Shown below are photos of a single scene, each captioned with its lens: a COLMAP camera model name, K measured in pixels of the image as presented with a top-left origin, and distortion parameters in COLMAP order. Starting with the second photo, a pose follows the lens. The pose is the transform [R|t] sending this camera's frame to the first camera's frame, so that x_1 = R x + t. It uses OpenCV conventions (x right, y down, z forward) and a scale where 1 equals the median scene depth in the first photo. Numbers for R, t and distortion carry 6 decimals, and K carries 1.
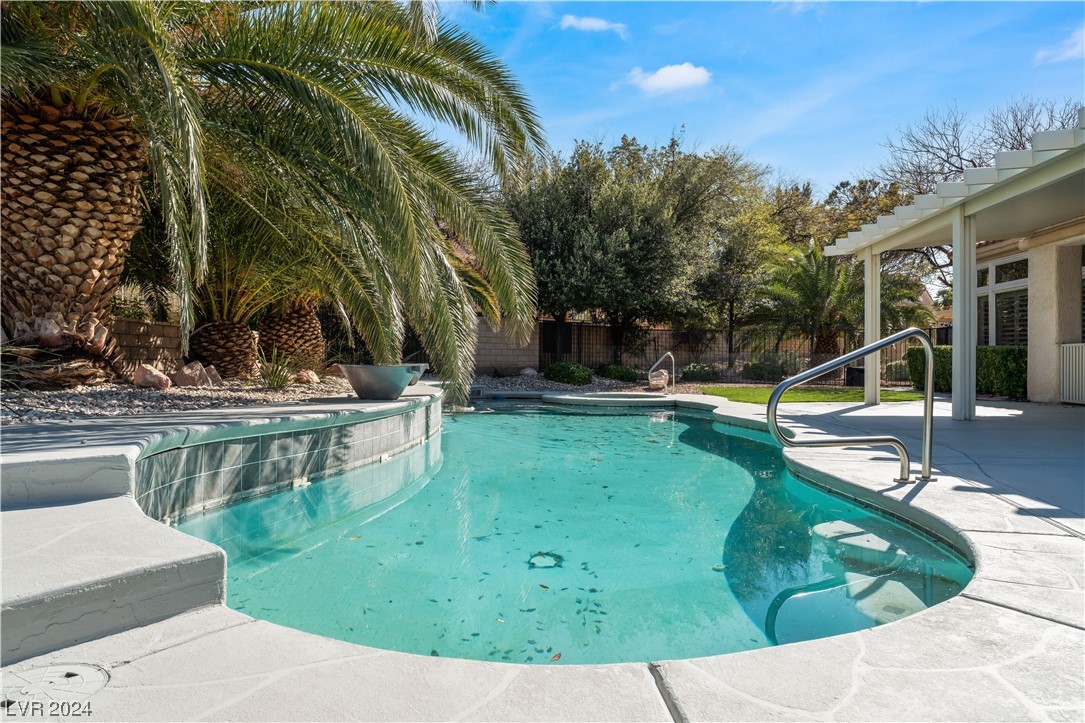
lens RADIAL K [[712.1, 0, 539.1], [0, 712.1, 361.3], [0, 0, 1]] dist [-0.002579, 0.003875]
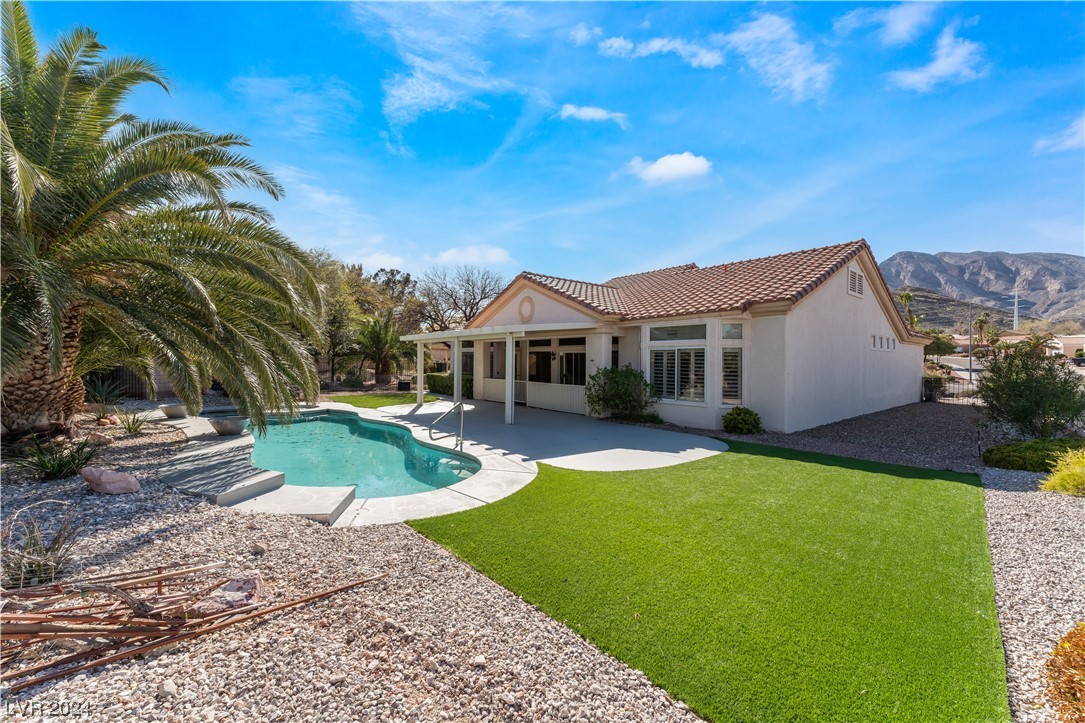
lens RADIAL K [[452.1, 0, 543.9], [0, 452.1, 356.0], [0, 0, 1]] dist [-0.002583, 0.001871]
pose [[0.709751, -0.002418, 0.704449, -0.586551], [-0.000460, 0.999992, 0.003897, -0.213922], [-0.704453, -0.003090, 0.709744, -0.698827]]
